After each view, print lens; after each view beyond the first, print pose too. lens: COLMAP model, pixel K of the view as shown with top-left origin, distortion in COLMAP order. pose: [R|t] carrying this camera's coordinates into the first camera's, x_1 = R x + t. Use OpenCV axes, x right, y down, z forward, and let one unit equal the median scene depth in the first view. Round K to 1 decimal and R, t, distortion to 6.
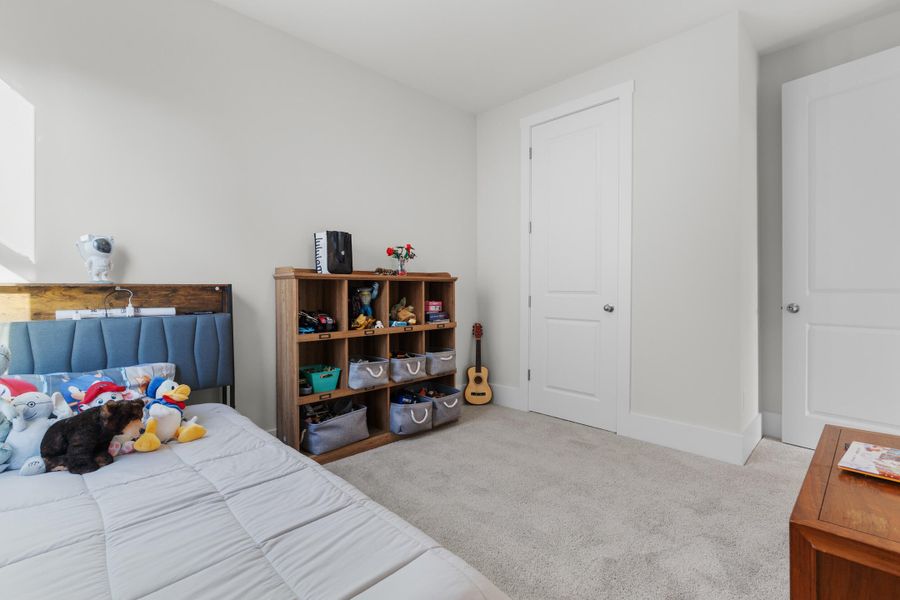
lens RADIAL K [[412.6, 0, 446.3], [0, 412.6, 295.3], [0, 0, 1]] dist [-0.007954, -0.000162]
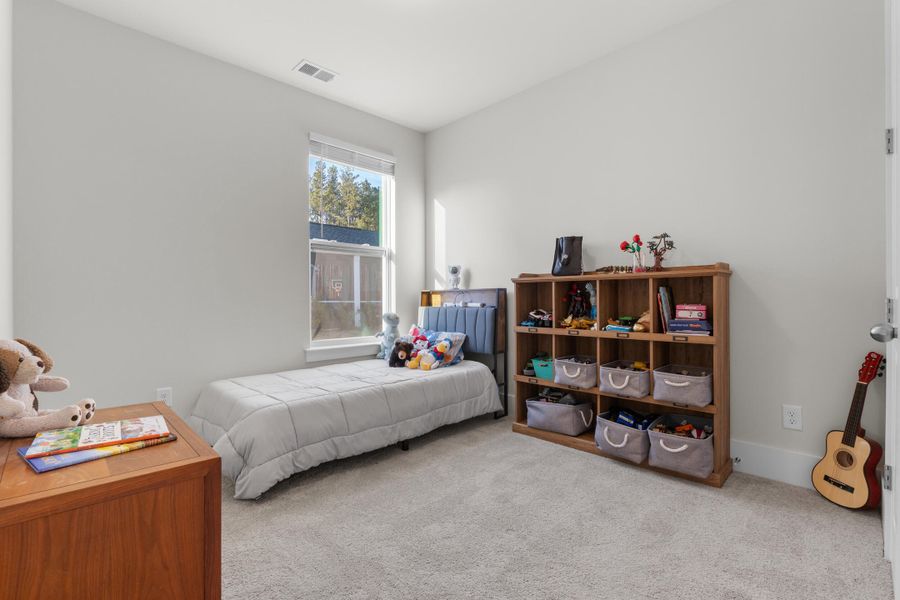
lens RADIAL K [[412.6, 0, 446.3], [0, 412.6, 295.3], [0, 0, 1]] dist [-0.007954, -0.000162]
pose [[0.004004, 0.003312, -0.999986, 0.795157], [-0.000271, 0.999994, 0.003311, -0.004521], [0.999992, 0.000257, 0.004005, 0.659829]]
